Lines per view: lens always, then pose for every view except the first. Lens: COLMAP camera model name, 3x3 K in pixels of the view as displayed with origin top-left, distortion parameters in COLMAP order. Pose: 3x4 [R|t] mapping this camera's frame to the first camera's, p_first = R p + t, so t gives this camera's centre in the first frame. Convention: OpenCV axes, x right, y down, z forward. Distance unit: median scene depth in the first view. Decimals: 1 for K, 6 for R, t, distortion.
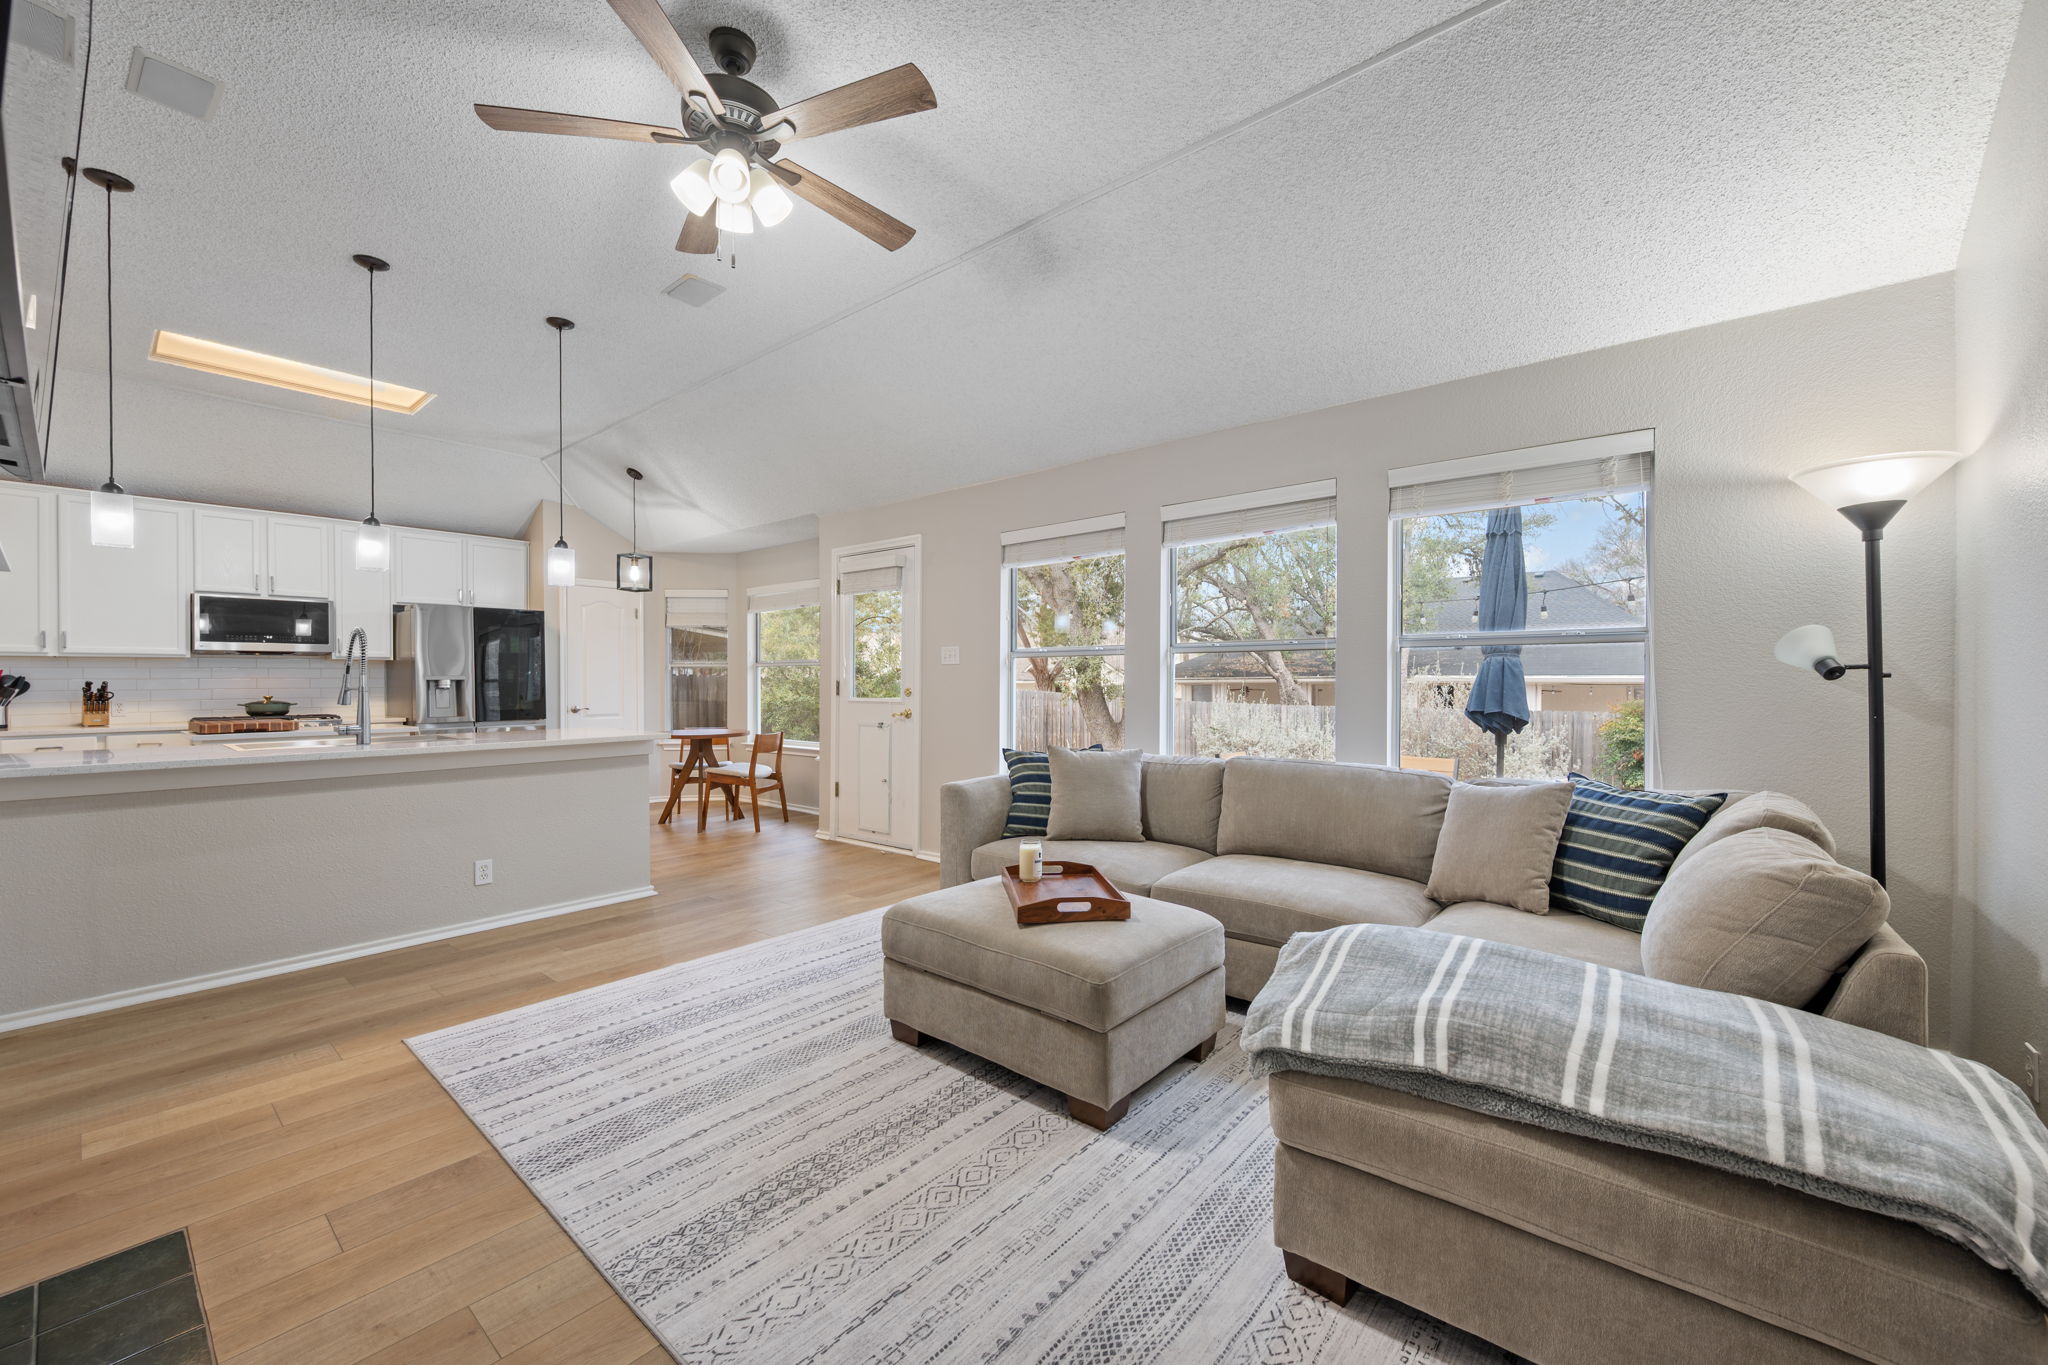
lens RADIAL K [[799.7, 0, 1024.0], [0, 799.7, 682.5], [0, 0, 1]] dist [-0.002246, -0.000077]
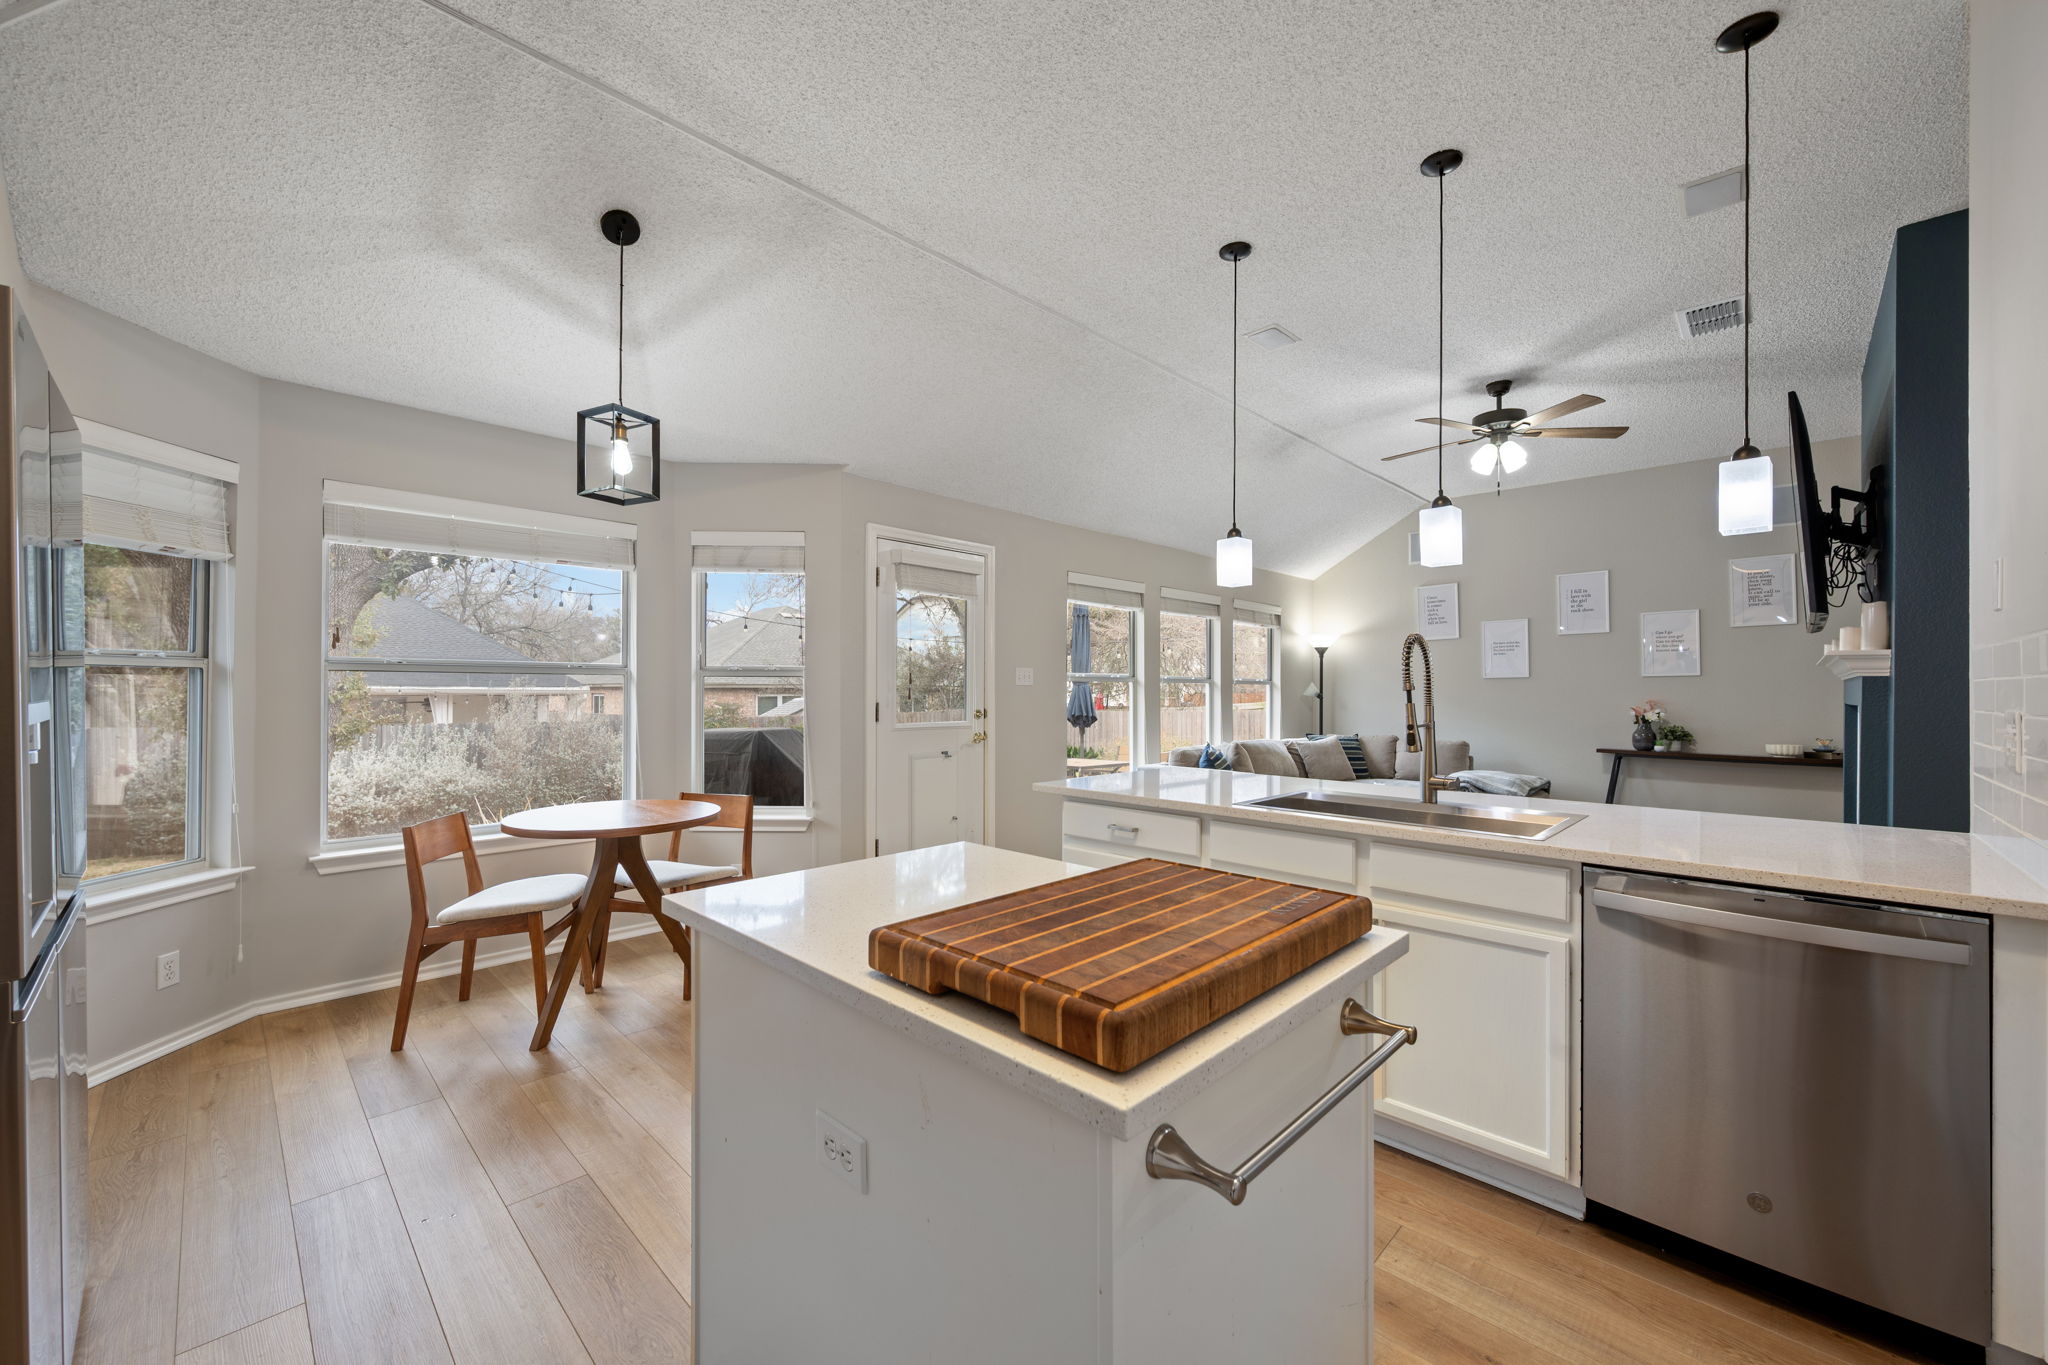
lens RADIAL K [[799.7, 0, 1024.0], [0, 799.7, 682.5], [0, 0, 1]] dist [-0.002246, -0.000077]
pose [[0.071822, 0.011853, 0.997347, -0.975699], [-0.002901, 0.999928, -0.011675, -0.012710], [-0.997413, -0.002055, 0.071851, 0.817914]]
